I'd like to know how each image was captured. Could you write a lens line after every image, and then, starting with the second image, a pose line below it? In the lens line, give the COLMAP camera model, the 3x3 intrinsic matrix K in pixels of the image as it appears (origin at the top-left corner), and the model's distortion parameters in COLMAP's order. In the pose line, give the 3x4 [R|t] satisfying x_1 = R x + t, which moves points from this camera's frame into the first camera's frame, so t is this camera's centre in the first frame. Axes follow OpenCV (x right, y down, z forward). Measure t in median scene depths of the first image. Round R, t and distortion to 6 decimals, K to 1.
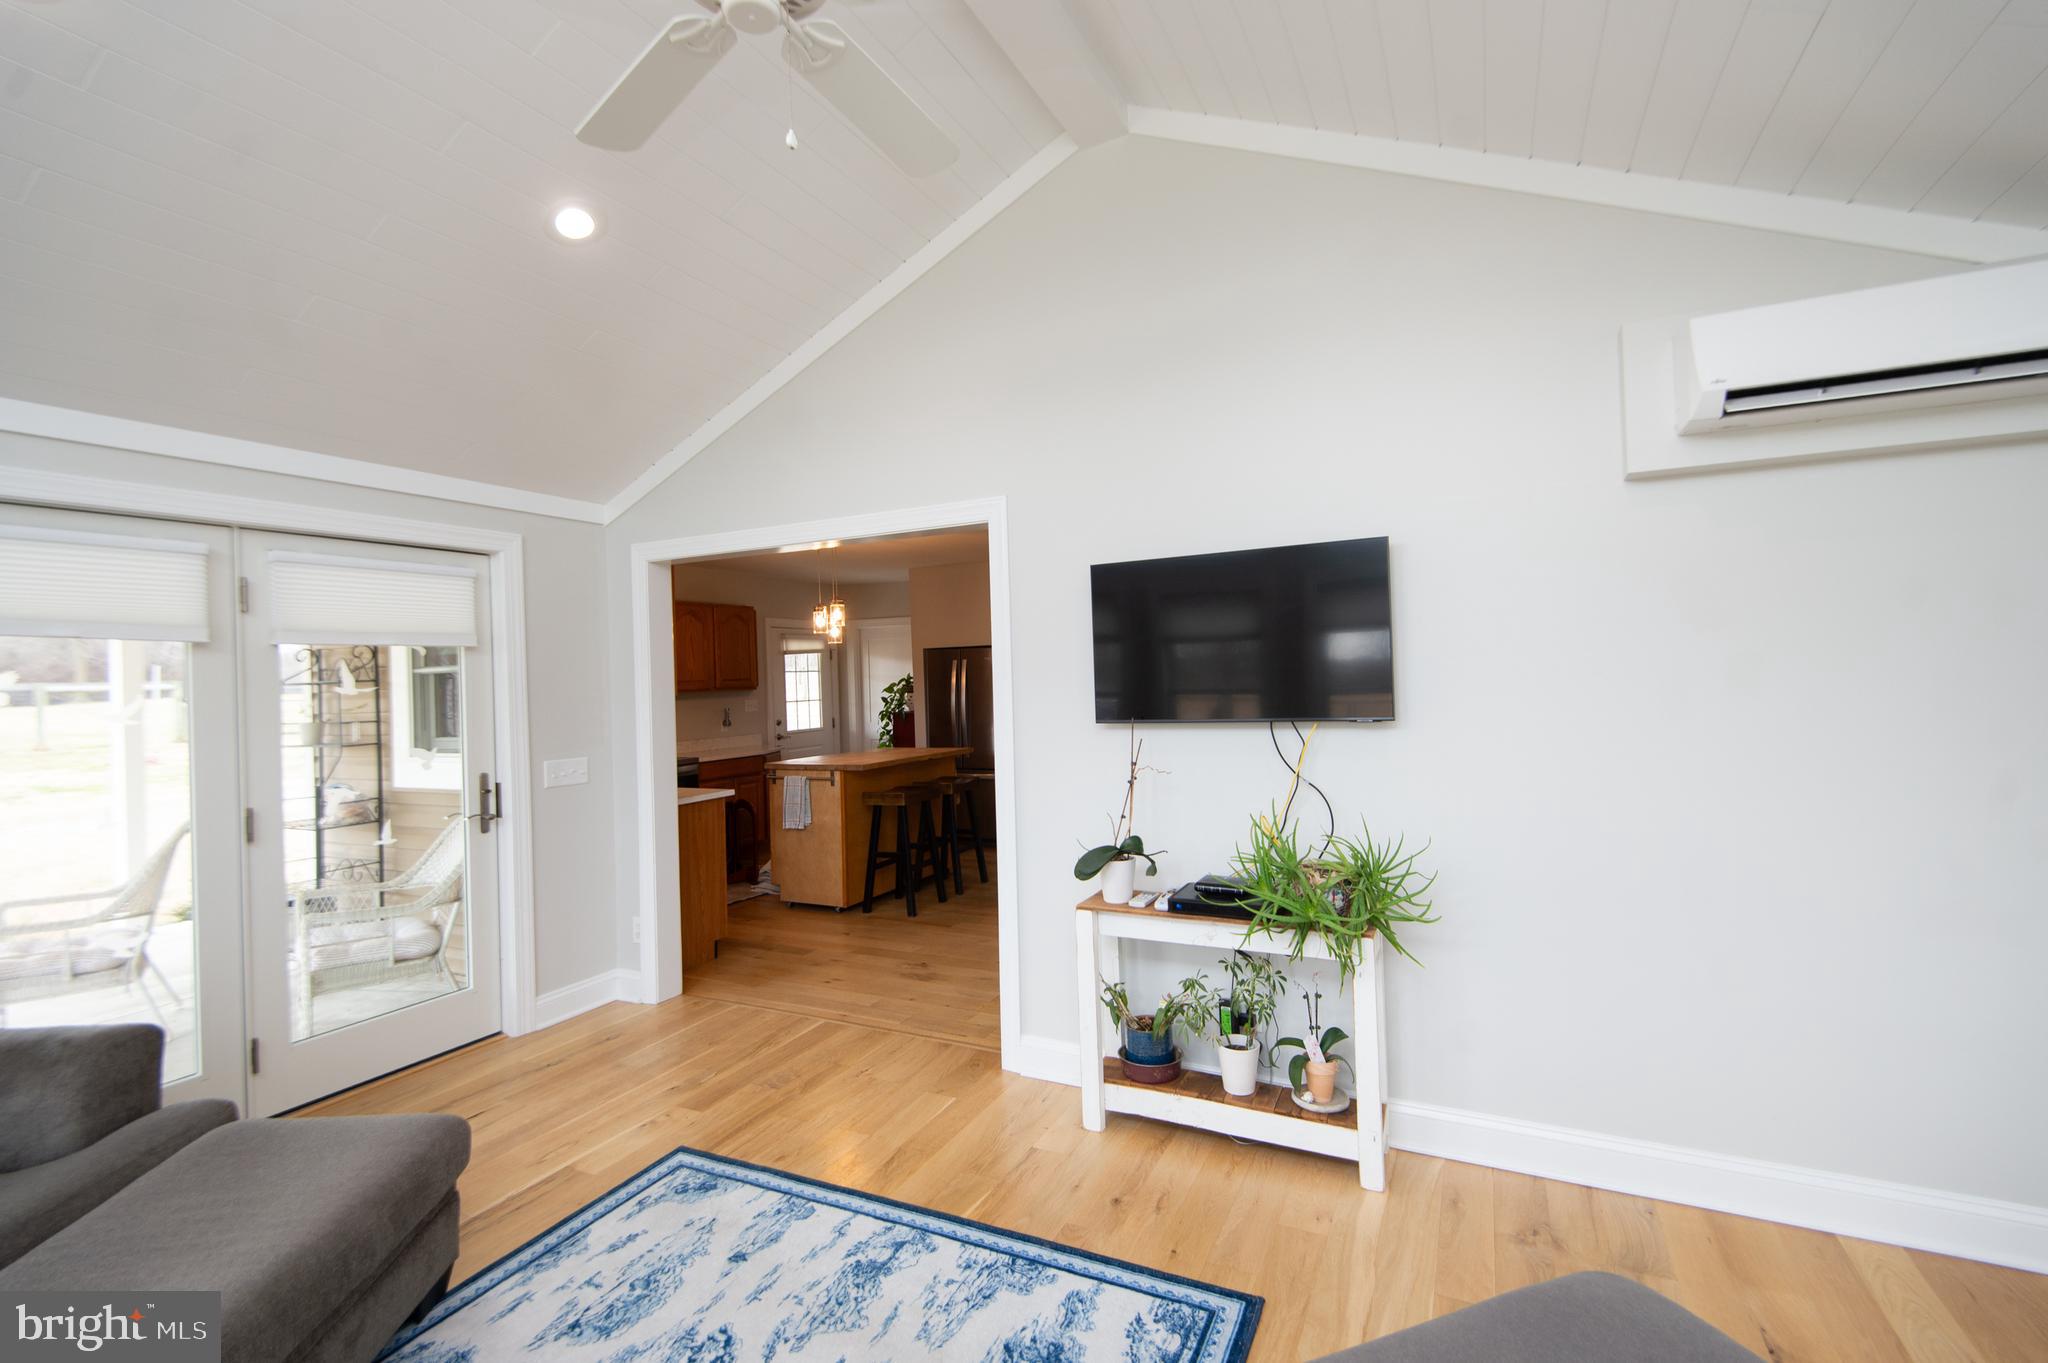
lens RADIAL K [[922.0, 0, 1024.0], [0, 922.0, 681.5], [0, 0, 1]] dist [0.003885, -0.000222]
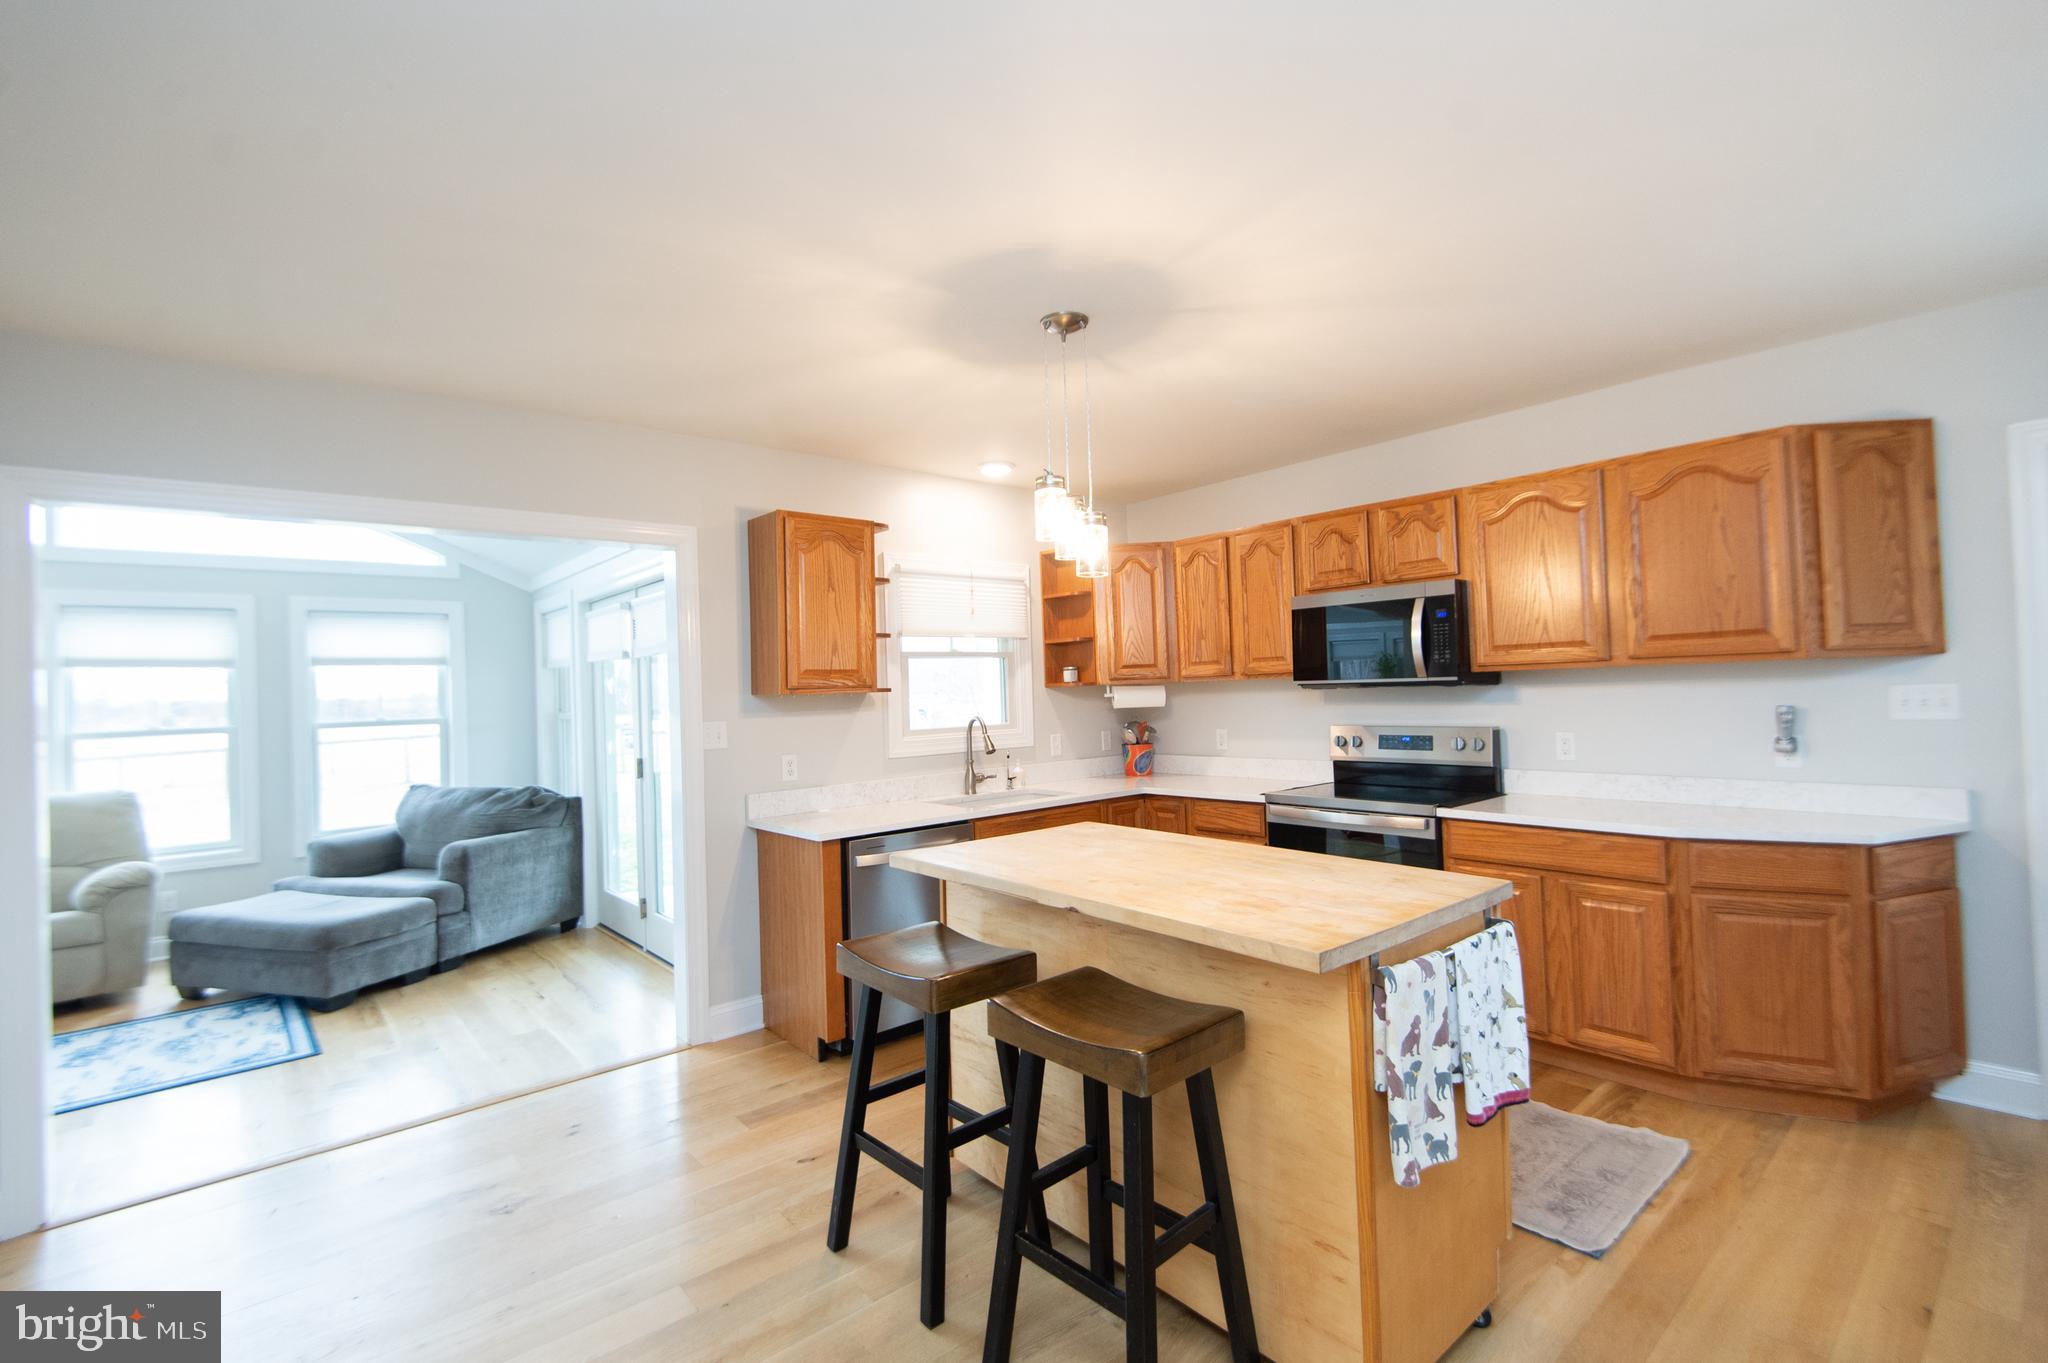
lens RADIAL K [[922.0, 0, 1024.0], [0, 922.0, 681.5], [0, 0, 1]] dist [0.003885, -0.000222]
pose [[-0.392172, 0.039090, -0.919061, 0.453336], [0.043616, 0.998763, 0.023869, -0.010394], [0.918857, -0.030725, -0.393392, 2.628790]]
